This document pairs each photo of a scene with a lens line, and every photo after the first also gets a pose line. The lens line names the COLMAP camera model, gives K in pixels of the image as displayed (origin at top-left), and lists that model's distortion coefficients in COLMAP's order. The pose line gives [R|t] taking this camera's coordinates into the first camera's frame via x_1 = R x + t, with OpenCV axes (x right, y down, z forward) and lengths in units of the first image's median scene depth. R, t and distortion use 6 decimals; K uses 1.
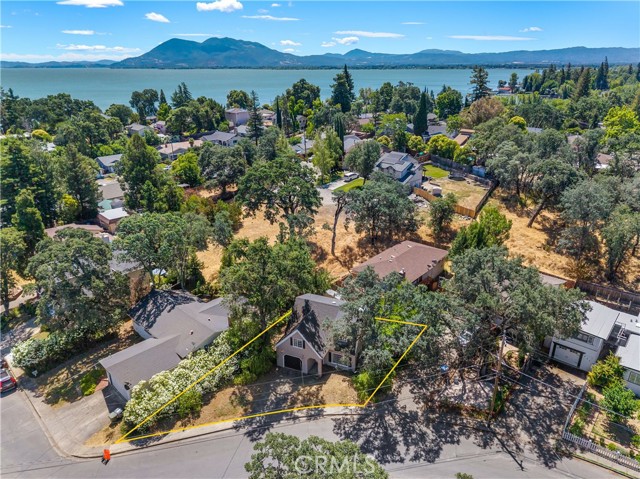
lens RADIAL K [[442.3, 0, 317.9], [0, 442.3, 238.8], [0, 0, 1]] dist [0.015376, -0.007070]
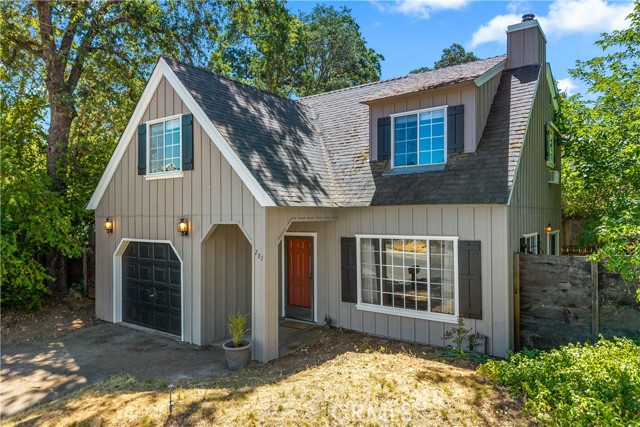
lens RADIAL K [[440.8, 0, 299.9], [0, 440.8, 212.6], [0, 0, 1]] dist [-0.003006, -0.001131]
pose [[0.969798, -0.007371, -0.243798, 0.037310], [-0.084458, 0.927559, -0.364008, 0.228440], [0.228820, 0.373605, 0.898922, 0.611218]]
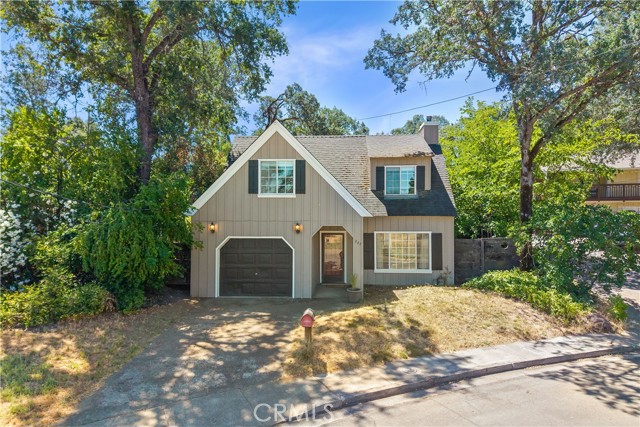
lens RADIAL K [[435.1, 0, 320.0], [0, 435.1, 213.5], [0, 0, 1]] dist [0.000897, 0.000154]
pose [[0.953062, 0.002542, 0.302766, -0.074575], [0.111522, 0.926715, -0.358834, 0.256858], [-0.281490, 0.375756, 0.882933, 0.534046]]
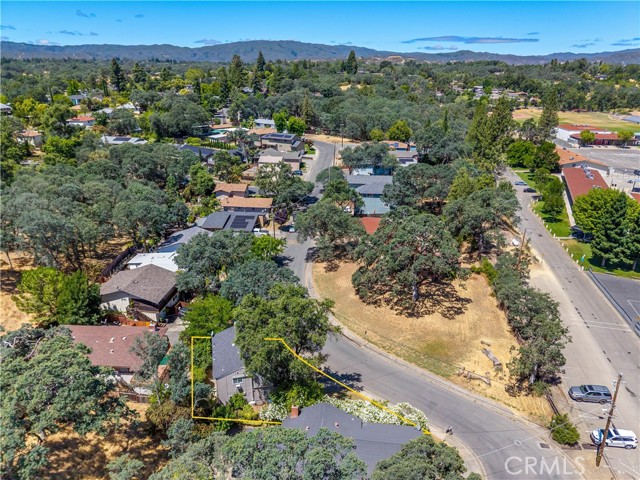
lens RADIAL K [[432.0, 0, 320.0], [0, 432.0, 240.0], [0, 0, 1]] dist [0.021553, -0.015834]
pose [[-0.614197, -0.291580, 0.733310, -0.587467], [0.288577, 0.781892, 0.552601, -0.426163], [-0.734497, 0.551022, -0.396092, 0.859770]]
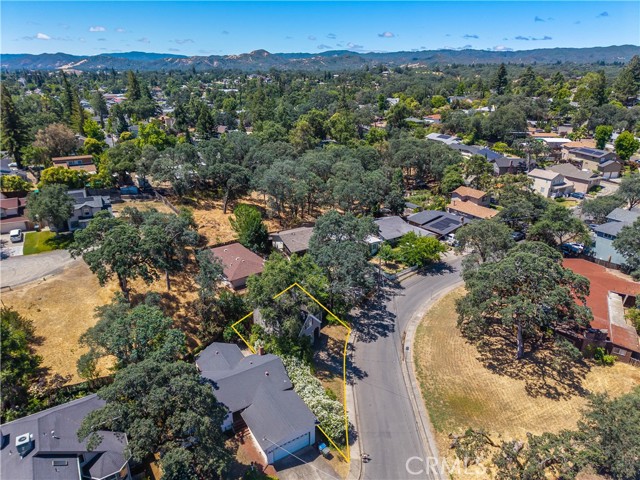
lens RADIAL K [[432.0, 0, 320.0], [0, 432.0, 240.0], [0, 0, 1]] dist [0.021553, -0.015834]
pose [[0.244254, -0.351668, 0.903698, -0.788837], [0.352409, 0.900397, 0.255133, -0.215566], [-0.903409, 0.256154, 0.343857, 0.330592]]
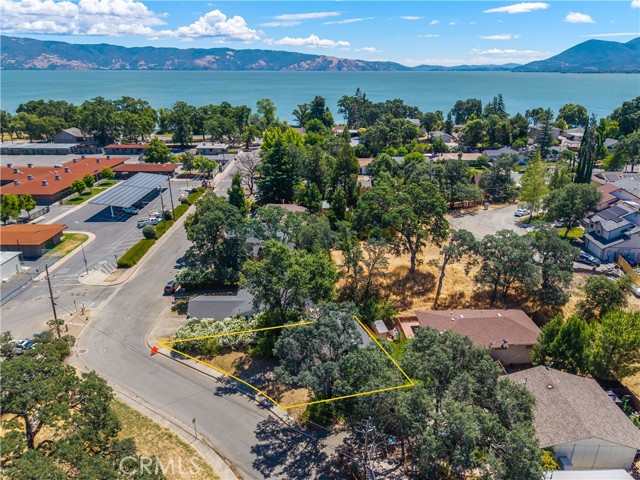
lens RADIAL K [[432.0, 0, 320.0], [0, 432.0, 240.0], [0, 0, 1]] dist [0.021553, -0.015834]
pose [[0.686204, 0.273314, -0.674109, 0.480517], [-0.270072, 0.956213, 0.112773, -0.117596], [0.675414, 0.104673, 0.729972, 0.148493]]
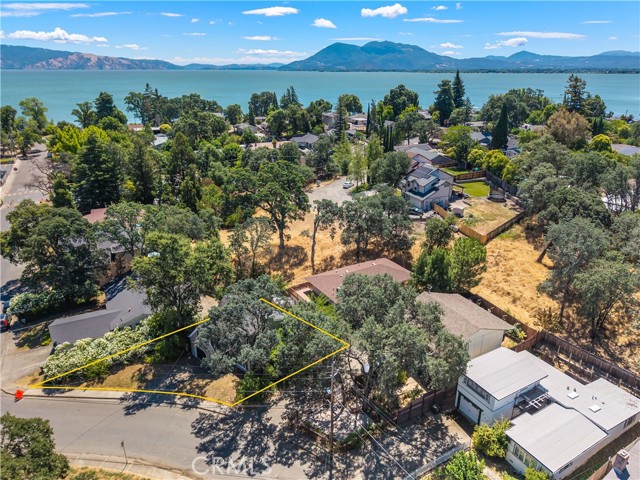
lens RADIAL K [[432.0, 0, 320.0], [0, 432.0, 240.0], [0, 0, 1]] dist [0.021553, -0.015834]
pose [[0.945697, 0.125524, -0.299834, 0.364762], [-0.124040, 0.991986, 0.024057, -0.042855], [0.300451, 0.014441, 0.953688, 0.054765]]
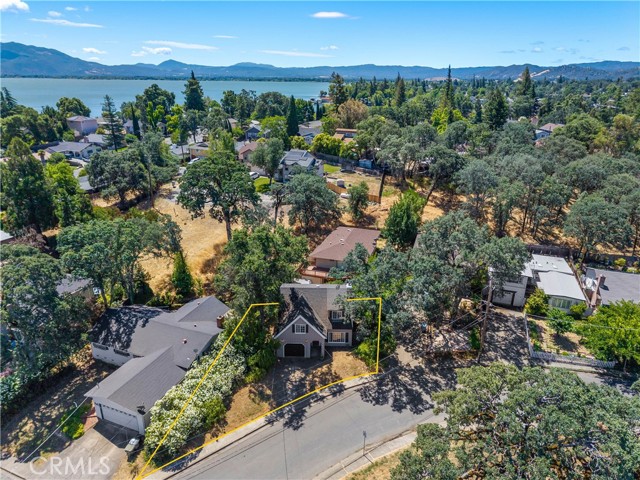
lens RADIAL K [[432.0, 0, 320.0], [0, 432.0, 240.0], [0, 0, 1]] dist [0.021553, -0.015834]
pose [[0.923913, -0.120570, 0.363109, -0.240464], [0.125984, 0.991993, 0.008830, 0.022614], [-0.361266, 0.037588, 0.931705, 0.041046]]
